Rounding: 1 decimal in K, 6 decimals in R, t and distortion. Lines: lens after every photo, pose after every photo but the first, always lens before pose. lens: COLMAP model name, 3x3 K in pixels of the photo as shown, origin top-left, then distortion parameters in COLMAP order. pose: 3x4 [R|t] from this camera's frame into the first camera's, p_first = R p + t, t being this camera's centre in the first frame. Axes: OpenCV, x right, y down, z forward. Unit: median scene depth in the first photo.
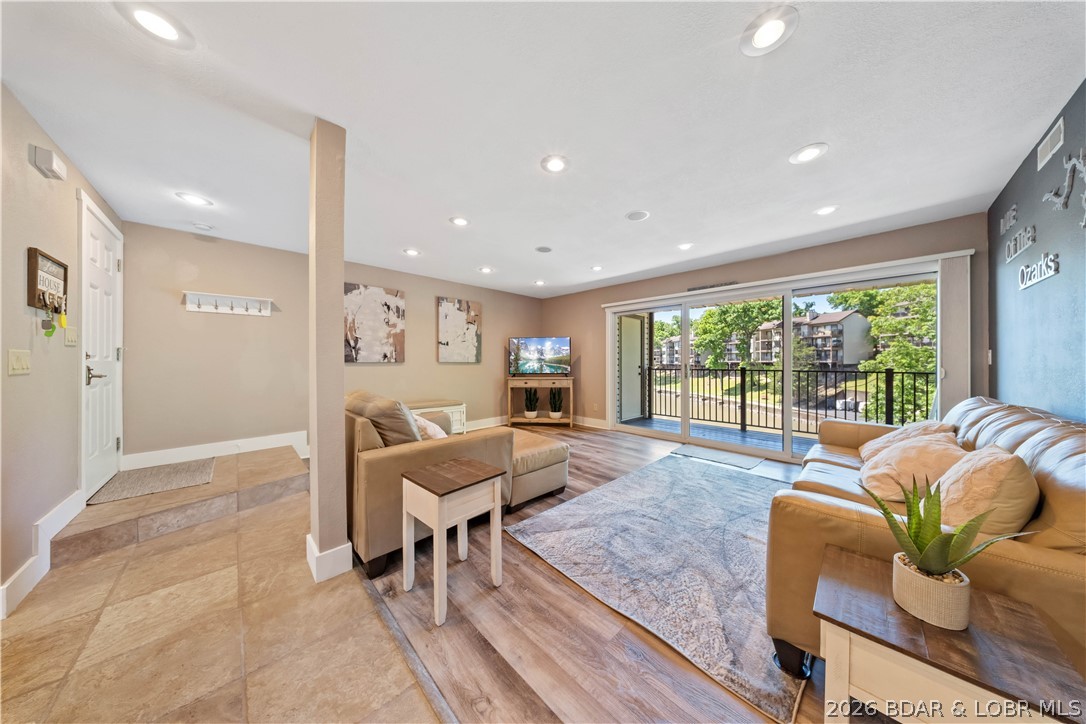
lens RADIAL K [[317.5, 0, 549.0], [0, 317.5, 362.8], [0, 0, 1]] dist [-0.001370, -0.000074]
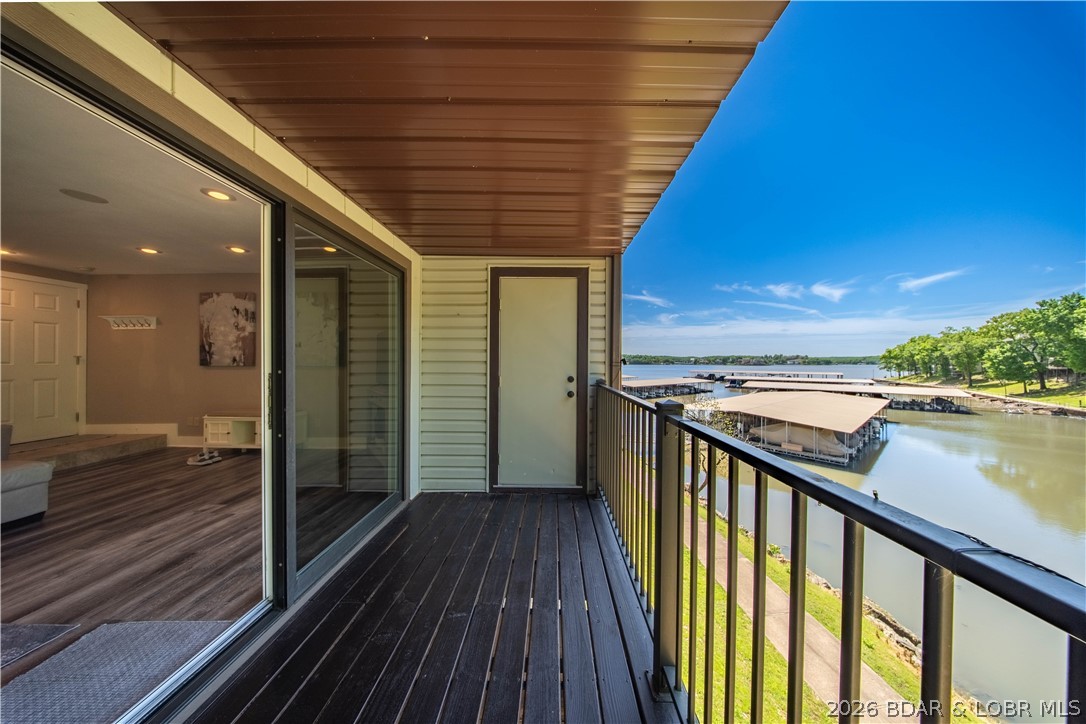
lens RADIAL K [[323.8, 0, 551.5], [0, 323.8, 360.1], [0, 0, 1]] dist [-0.001899, -0.000278]
pose [[0.699032, -0.001628, -0.715088, 0.627926], [-0.003413, 0.999978, -0.005612, -0.012344], [0.715082, 0.006364, 0.699012, 0.685150]]
